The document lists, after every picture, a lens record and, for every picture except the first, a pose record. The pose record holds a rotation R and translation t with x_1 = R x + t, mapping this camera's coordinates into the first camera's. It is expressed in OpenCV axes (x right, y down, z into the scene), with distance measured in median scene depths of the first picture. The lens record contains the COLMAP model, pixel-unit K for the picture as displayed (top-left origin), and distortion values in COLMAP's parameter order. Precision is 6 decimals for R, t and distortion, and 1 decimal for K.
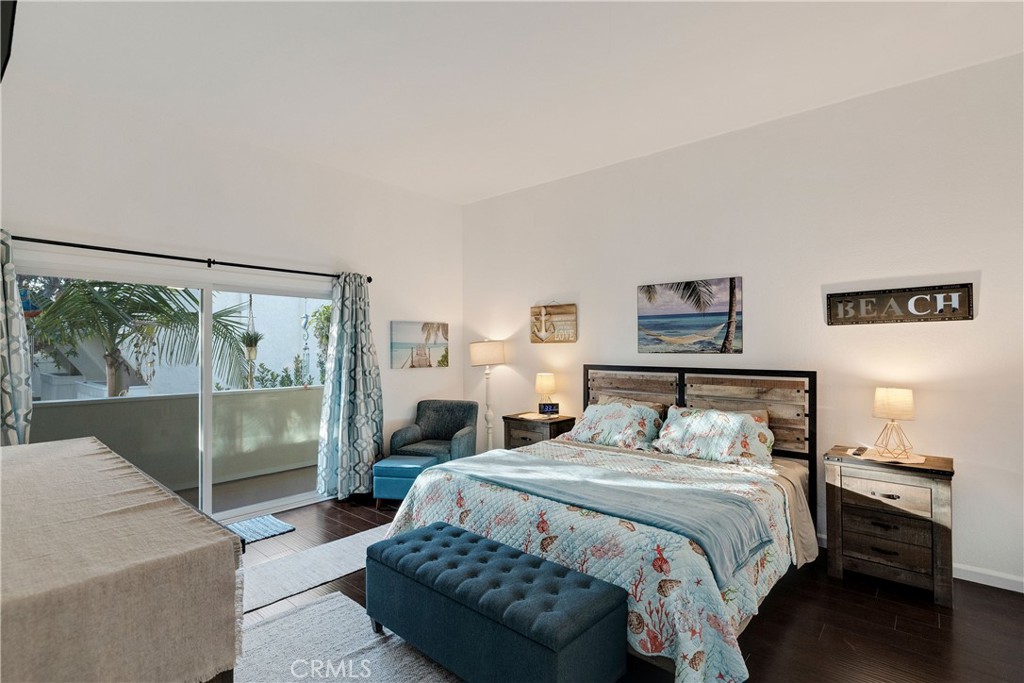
lens RADIAL K [[512.8, 0, 541.0], [0, 512.8, 351.9], [0, 0, 1]] dist [0.002085, -0.000228]
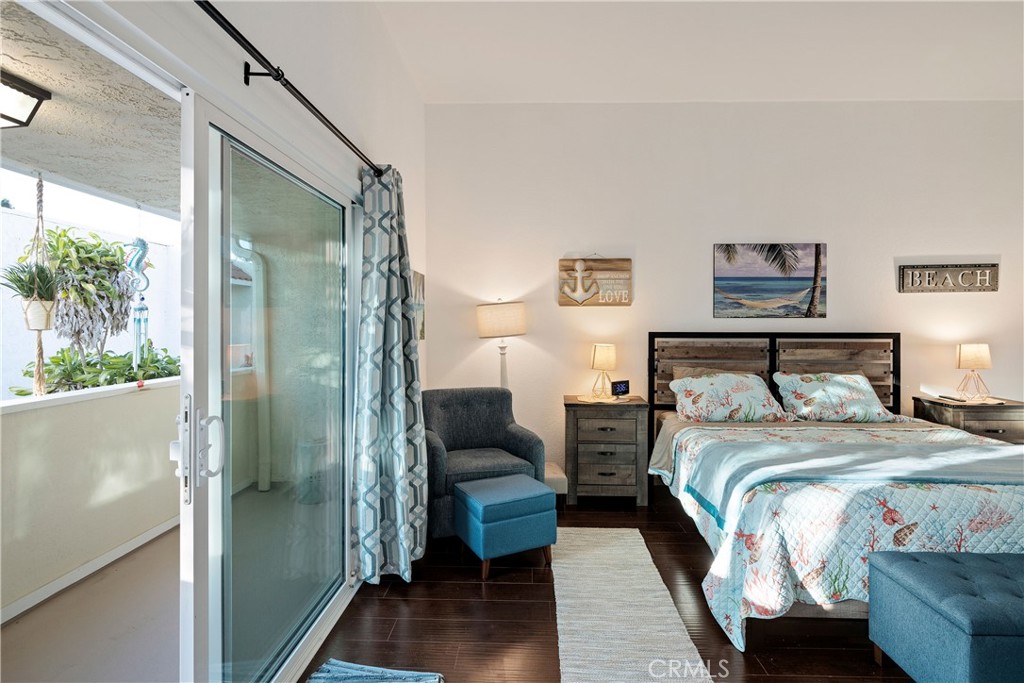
lens RADIAL K [[528.7, 0, 519.8], [0, 528.7, 327.7], [0, 0, 1]] dist [-0.000031, 0.002809]
pose [[0.768394, -0.001377, 0.639976, -0.682736], [0.004968, 0.999980, -0.003812, 0.021546], [-0.639958, 0.006109, 0.768385, 0.510758]]
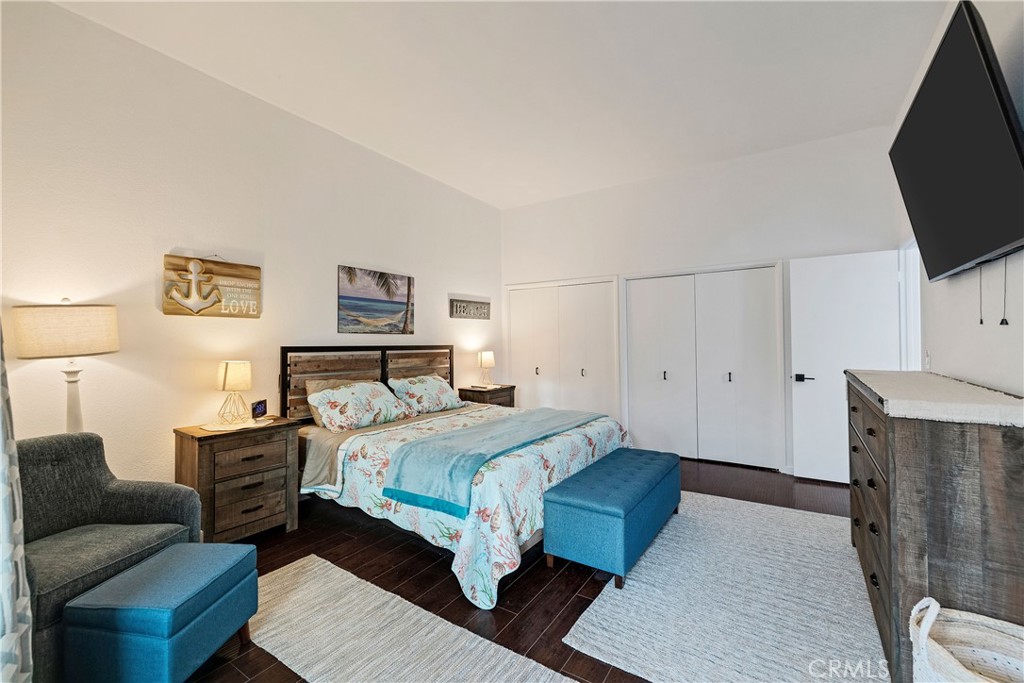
lens RADIAL K [[433.4, 0, 525.2], [0, 433.4, 335.1], [0, 0, 1]] dist [-0.000937, 0.000172]
pose [[-0.160876, 0.019251, 0.986787, -0.697173], [0.015242, 0.999739, -0.017019, 0.026131], [-0.986857, 0.012302, -0.161128, 0.794597]]
